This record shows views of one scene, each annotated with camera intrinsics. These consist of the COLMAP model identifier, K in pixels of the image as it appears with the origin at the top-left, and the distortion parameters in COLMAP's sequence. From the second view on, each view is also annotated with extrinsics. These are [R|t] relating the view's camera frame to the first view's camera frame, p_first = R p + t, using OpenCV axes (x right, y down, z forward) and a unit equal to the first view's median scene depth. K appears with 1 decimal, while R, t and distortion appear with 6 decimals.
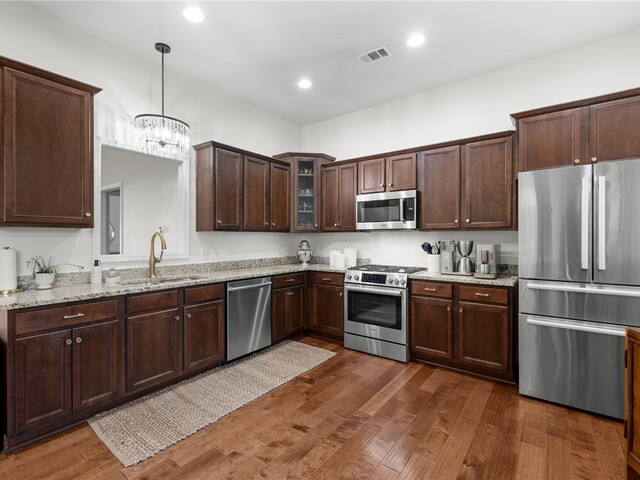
lens RADIAL K [[315.4, 0, 315.1], [0, 315.4, 236.1], [0, 0, 1]] dist [0.002548, -0.000406]
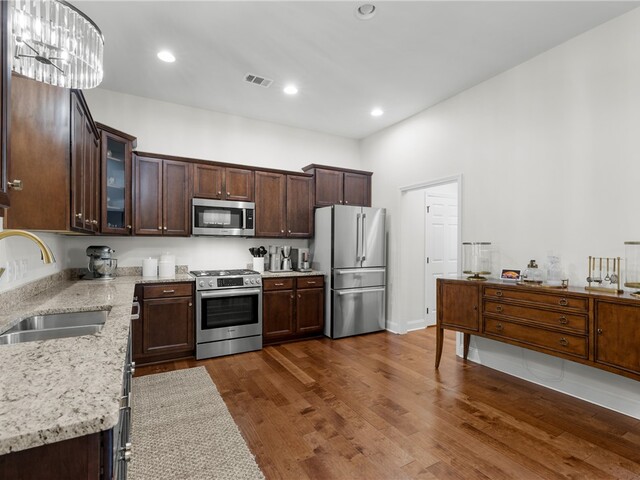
lens RADIAL K [[315.4, 0, 313.2], [0, 315.4, 246.4], [0, 0, 1]] dist [0.002548, -0.000406]
pose [[0.388293, 0.000115, 0.921536, -0.719436], [-0.010477, 0.999936, 0.004290, 0.008682], [-0.921476, -0.011320, 0.388270, 0.364453]]
